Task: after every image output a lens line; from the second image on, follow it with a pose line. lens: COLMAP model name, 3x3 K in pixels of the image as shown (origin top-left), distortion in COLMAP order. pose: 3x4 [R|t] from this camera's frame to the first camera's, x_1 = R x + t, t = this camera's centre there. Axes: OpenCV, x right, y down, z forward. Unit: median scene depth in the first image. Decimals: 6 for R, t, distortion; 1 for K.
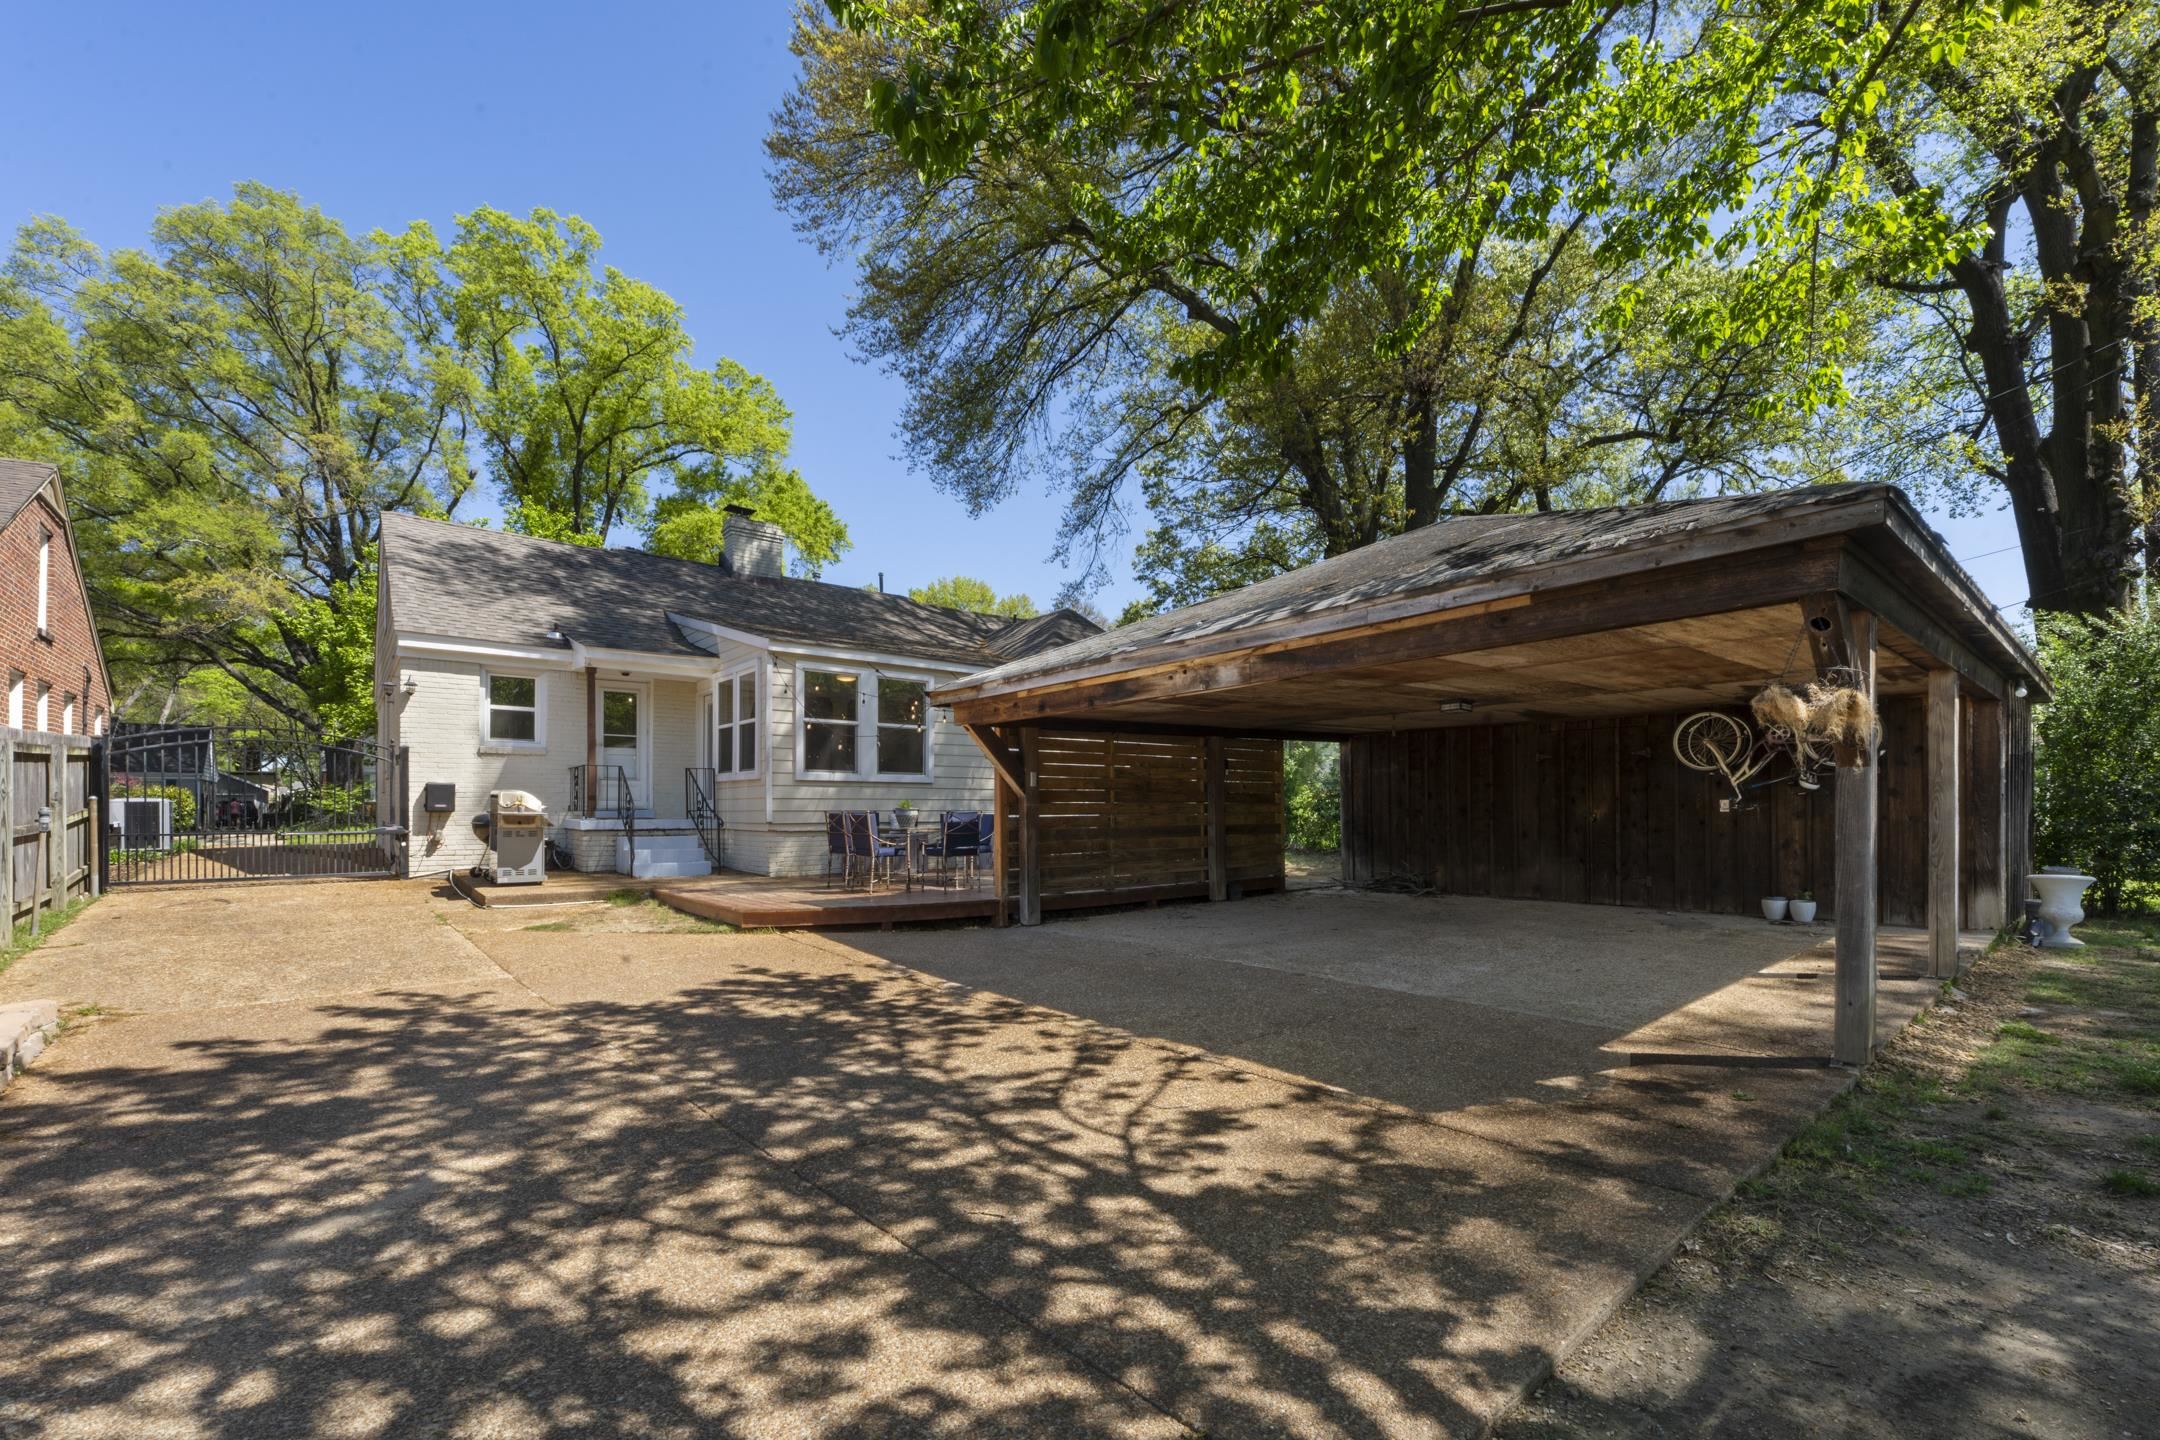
lens RADIAL K [[901.5, 0, 1073.9], [0, 901.5, 769.0], [0, 0, 1]] dist [-0.001783, -0.000124]
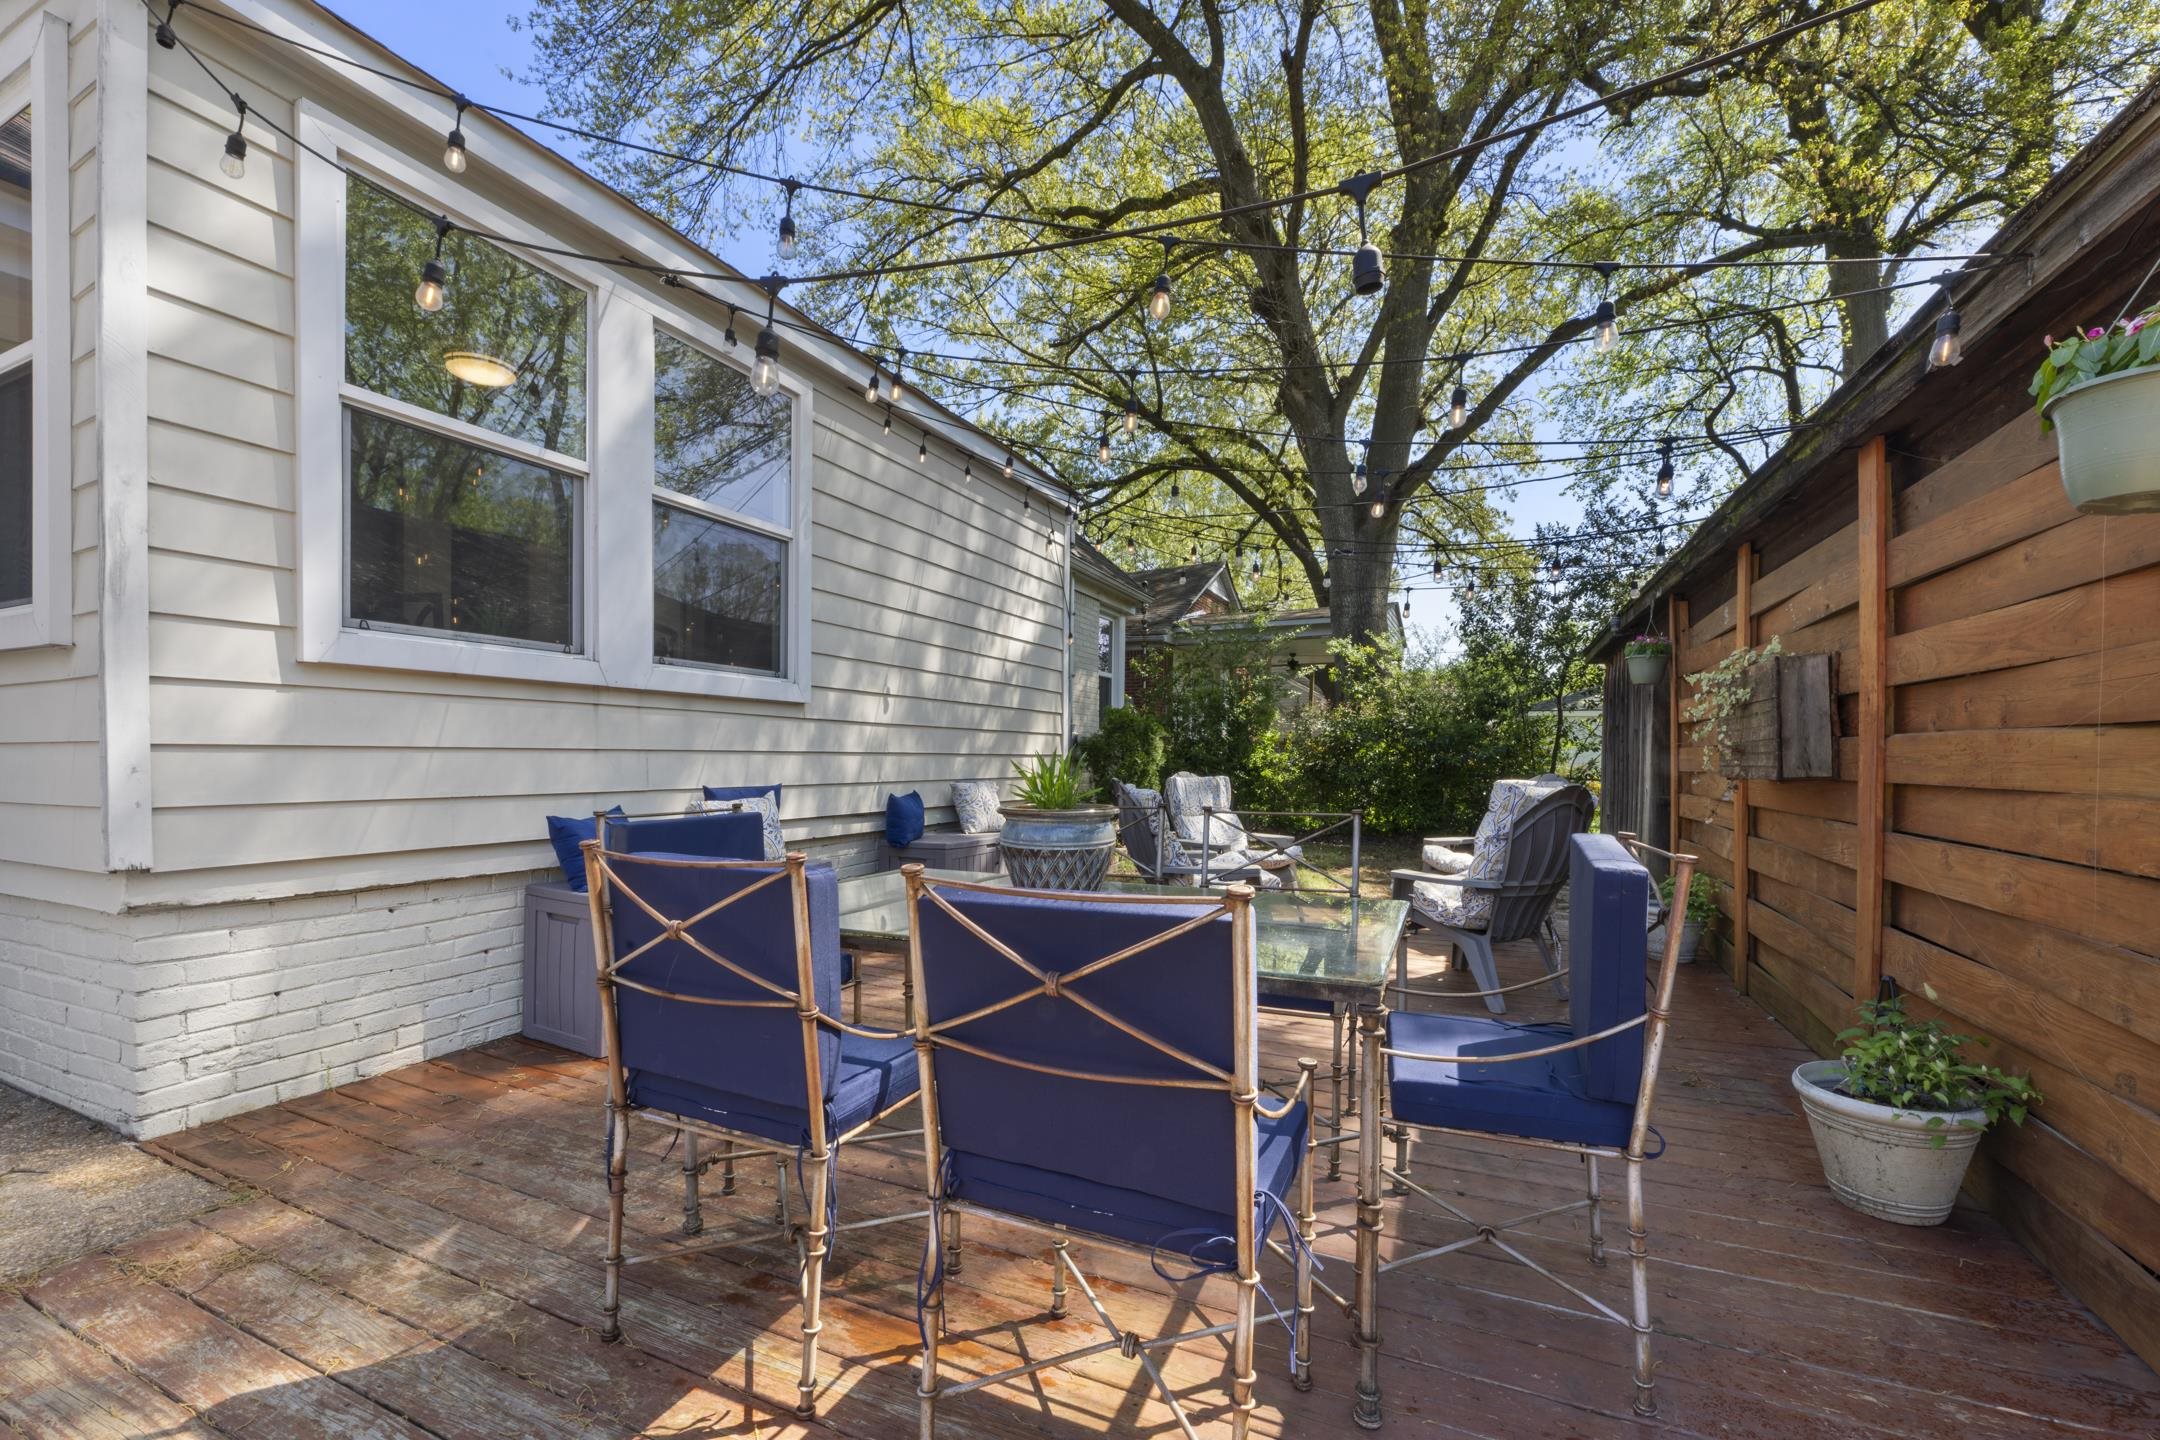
lens RADIAL K [[901.5, 0, 1073.9], [0, 901.5, 769.0], [0, 0, 1]] dist [-0.001783, -0.000124]
pose [[0.906290, 0.003414, 0.422643, -0.448722], [-0.025744, 0.998557, 0.047137, 0.044789], [-0.421872, -0.053600, 0.905070, 1.380960]]
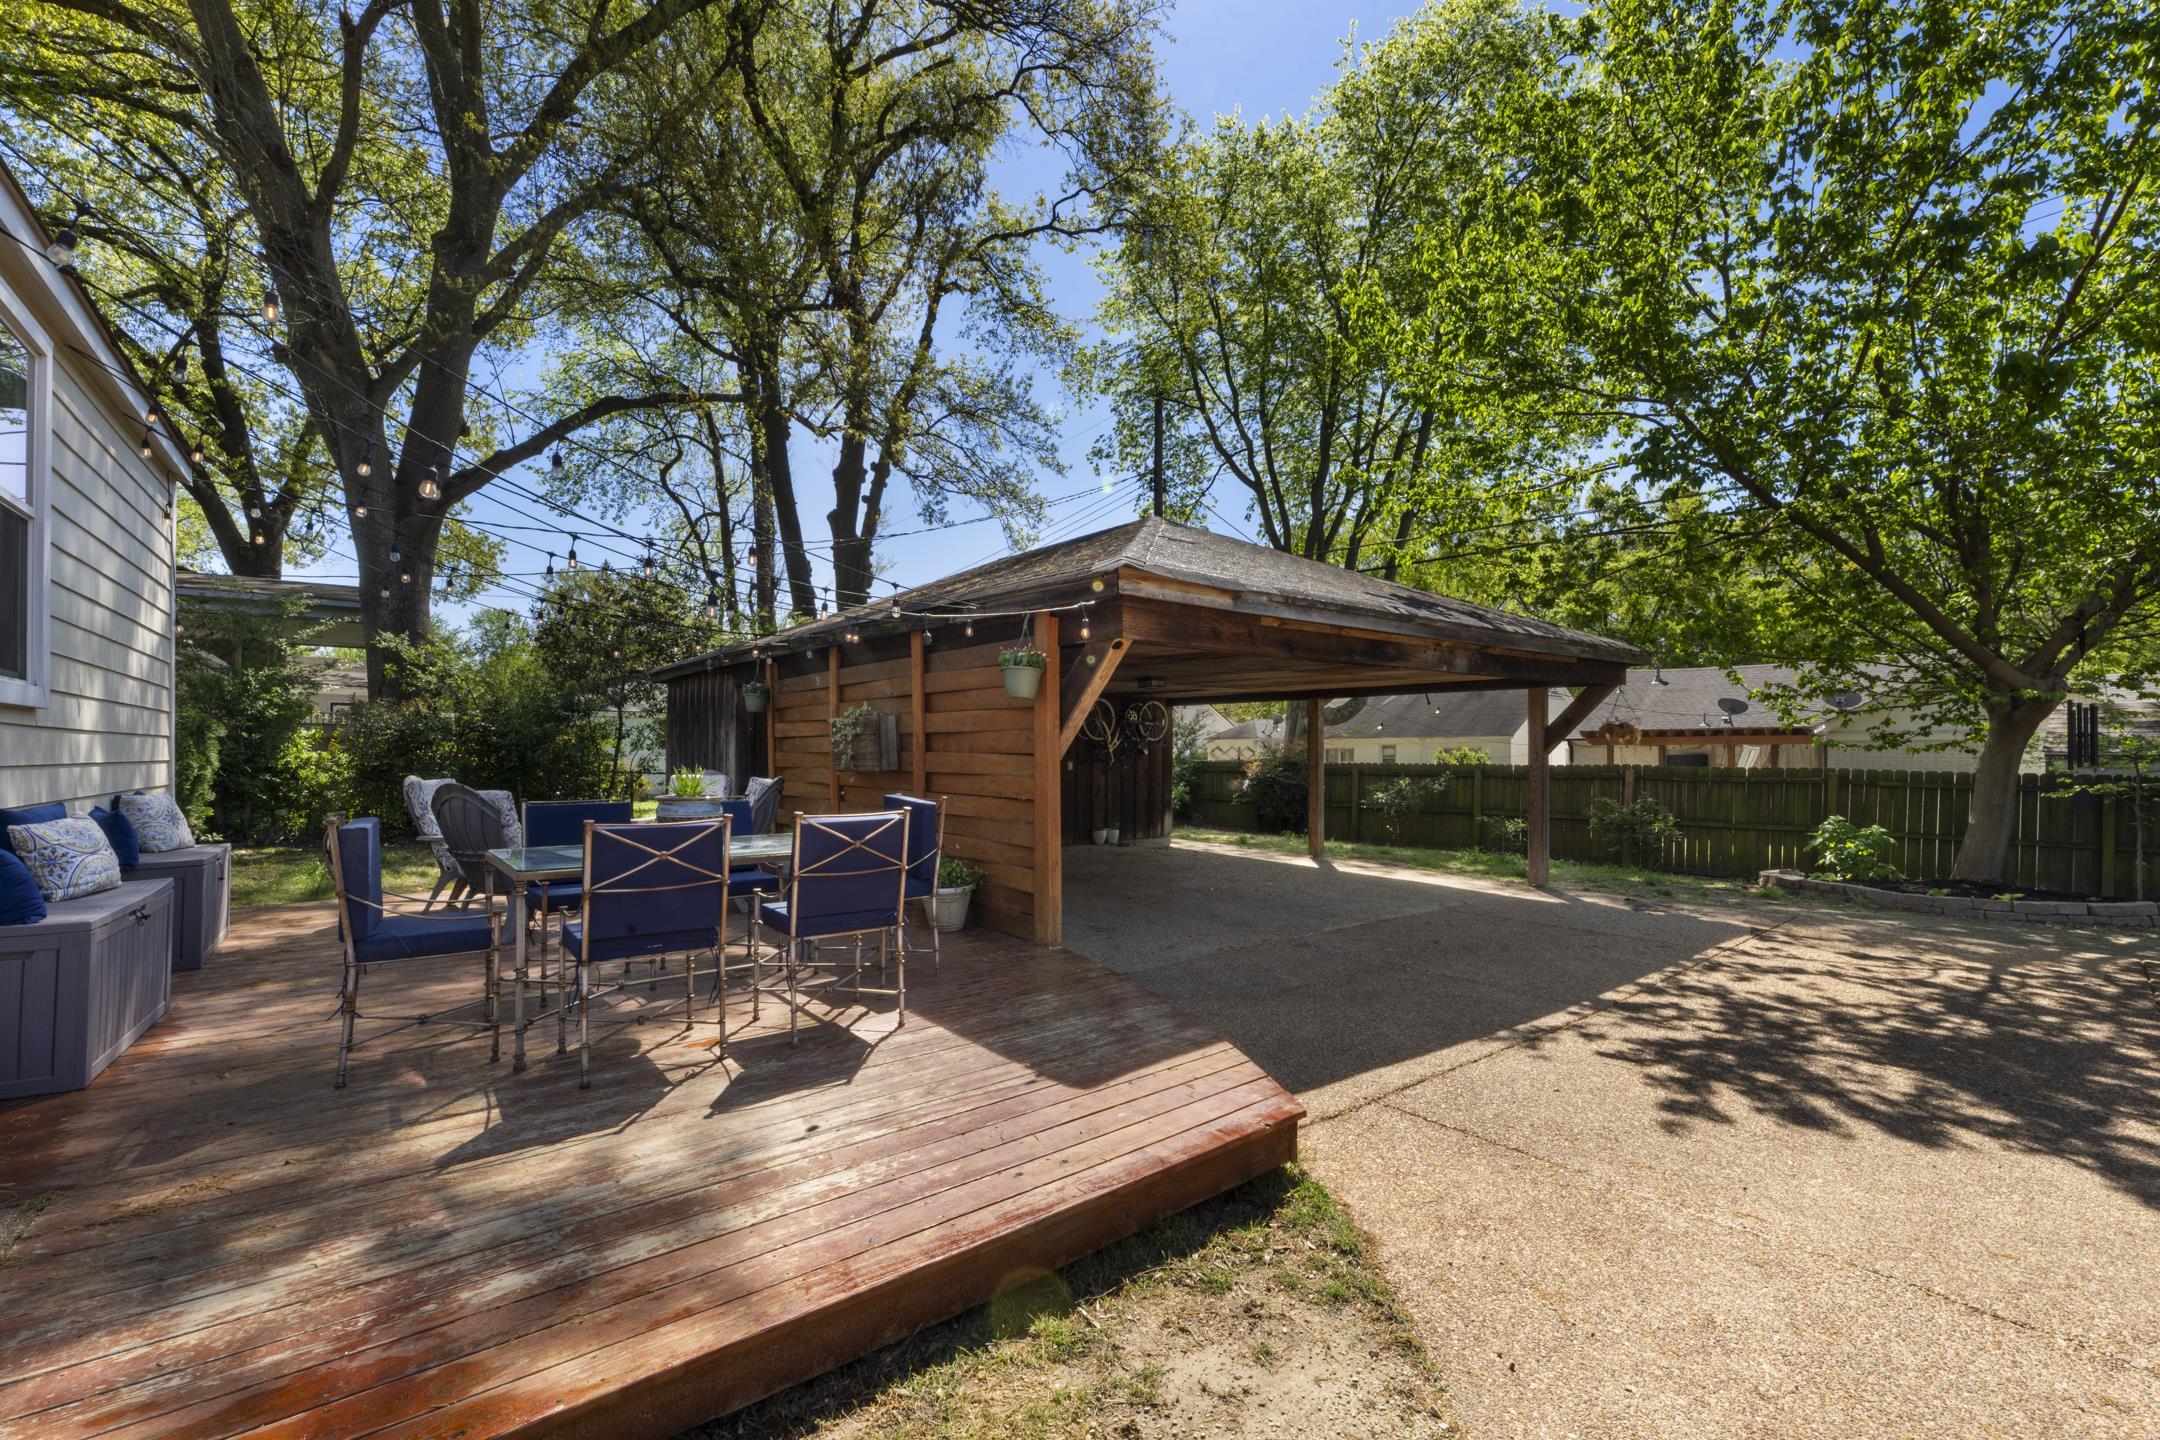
lens RADIAL K [[882.7, 0, 1072.6], [0, 882.7, 746.1], [0, 0, 1]] dist [-0.001688, -0.000280]
pose [[0.054625, 0.013900, 0.998410, -0.912641], [-0.041137, 0.999085, -0.011659, 0.035585], [-0.997659, -0.040435, 0.055147, 1.379901]]
